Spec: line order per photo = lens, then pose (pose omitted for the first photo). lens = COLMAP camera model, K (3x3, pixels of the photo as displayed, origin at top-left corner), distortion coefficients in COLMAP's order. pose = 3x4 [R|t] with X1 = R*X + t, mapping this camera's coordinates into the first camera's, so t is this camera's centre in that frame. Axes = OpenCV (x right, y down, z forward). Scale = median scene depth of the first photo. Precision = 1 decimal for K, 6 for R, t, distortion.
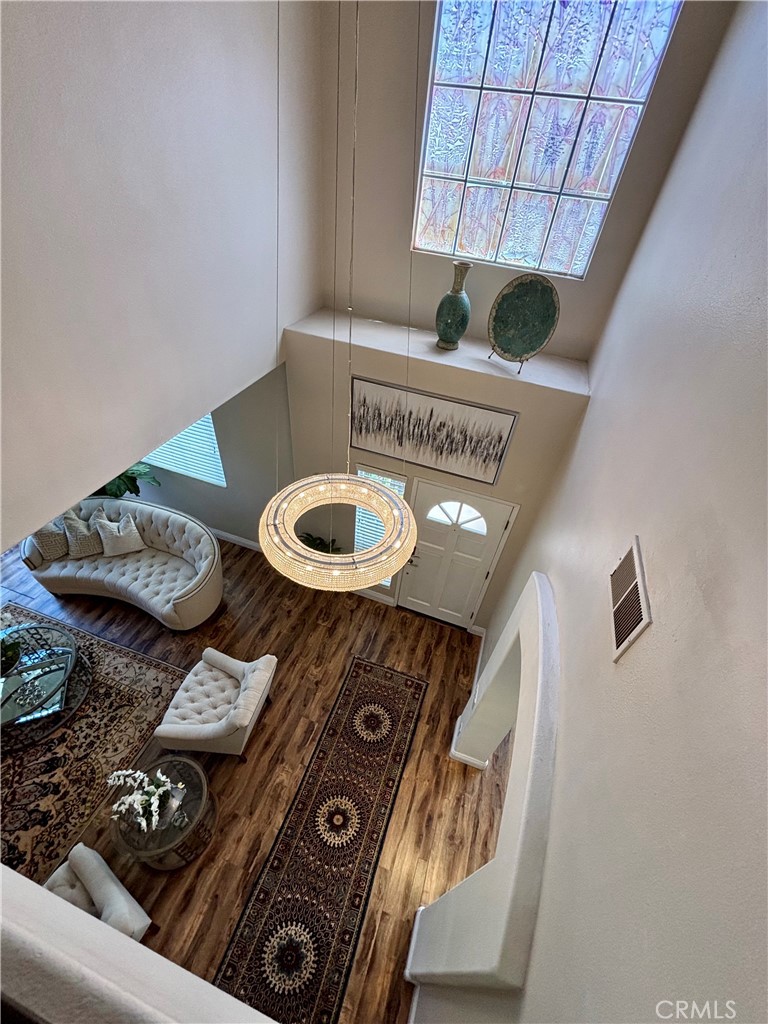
lens RADIAL K [[410.5, 0, 387.2], [0, 410.5, 512.9], [0, 0, 1]] dist [0.006642, -0.000539]
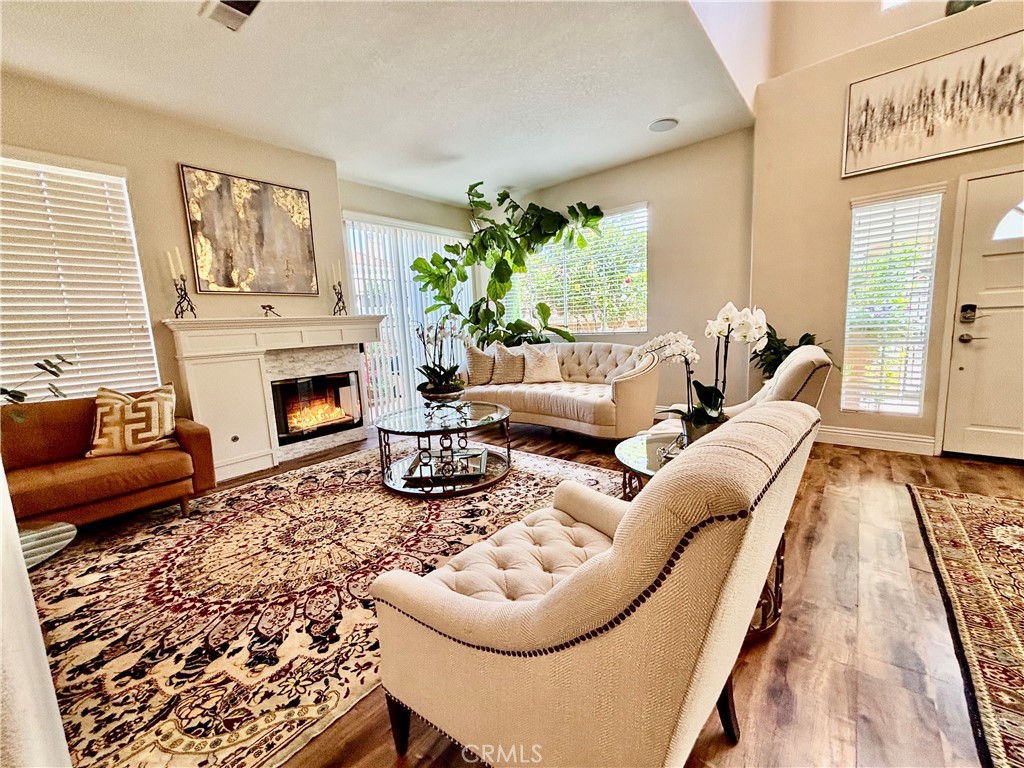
lens RADIAL K [[410.5, 0, 512.3], [0, 410.5, 380.4], [0, 0, 1]] dist [0.006642, -0.000539]
pose [[0.923430, -0.085952, -0.374019, -0.484206], [-0.143185, 0.827055, -0.543580, 0.829019], [0.356056, 0.555512, 0.751419, 0.379030]]
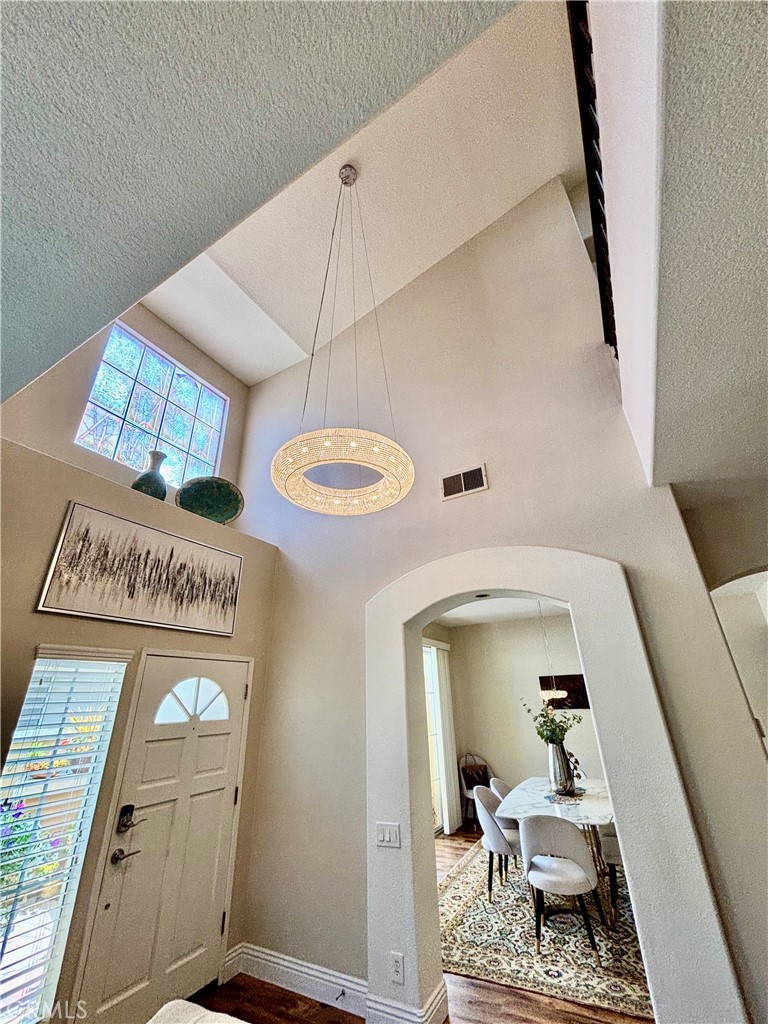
lens RADIAL K [[410.5, 0, 391.2], [0, 410.5, 516.1], [0, 0, 1]] dist [0.006642, -0.000539]
pose [[0.193871, 0.309130, 0.931049, -0.652687], [0.691216, 0.630427, -0.353246, 0.354724], [-0.696157, 0.712040, -0.091454, 0.657567]]
